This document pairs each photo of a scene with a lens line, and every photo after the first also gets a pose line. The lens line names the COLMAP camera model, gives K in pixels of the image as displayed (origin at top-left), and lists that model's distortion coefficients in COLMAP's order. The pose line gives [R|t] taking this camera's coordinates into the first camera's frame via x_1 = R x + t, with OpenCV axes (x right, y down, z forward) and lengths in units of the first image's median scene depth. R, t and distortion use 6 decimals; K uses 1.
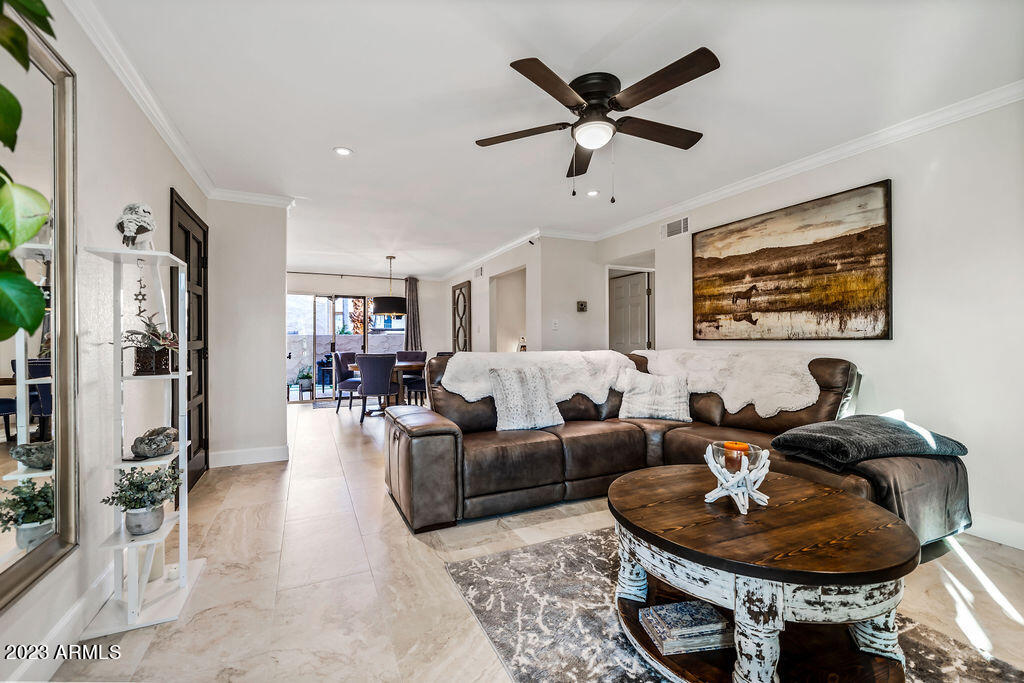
lens RADIAL K [[428.8, 0, 502.6], [0, 428.8, 339.2], [0, 0, 1]] dist [0.004423, -0.000553]
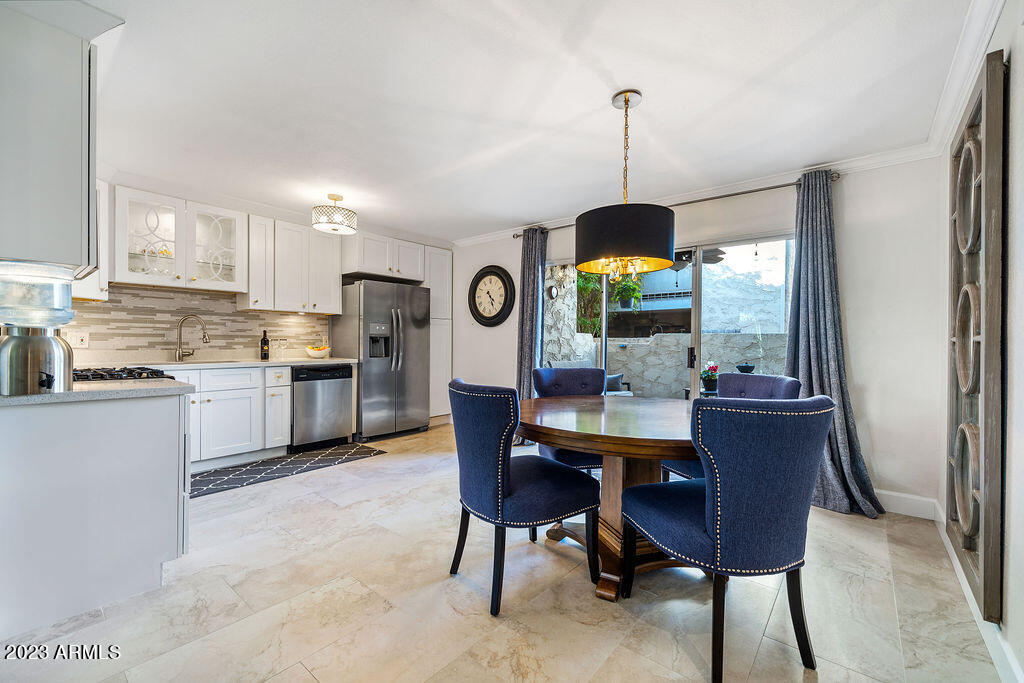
lens RADIAL K [[428.8, 0, 509.8], [0, 428.8, 344.7], [0, 0, 1]] dist [0.004423, -0.000553]
pose [[0.434746, 0.016149, -0.900408, 0.012843], [-0.008367, 0.999868, 0.013893, -0.000025], [0.900514, 0.001494, 0.434824, 1.525892]]
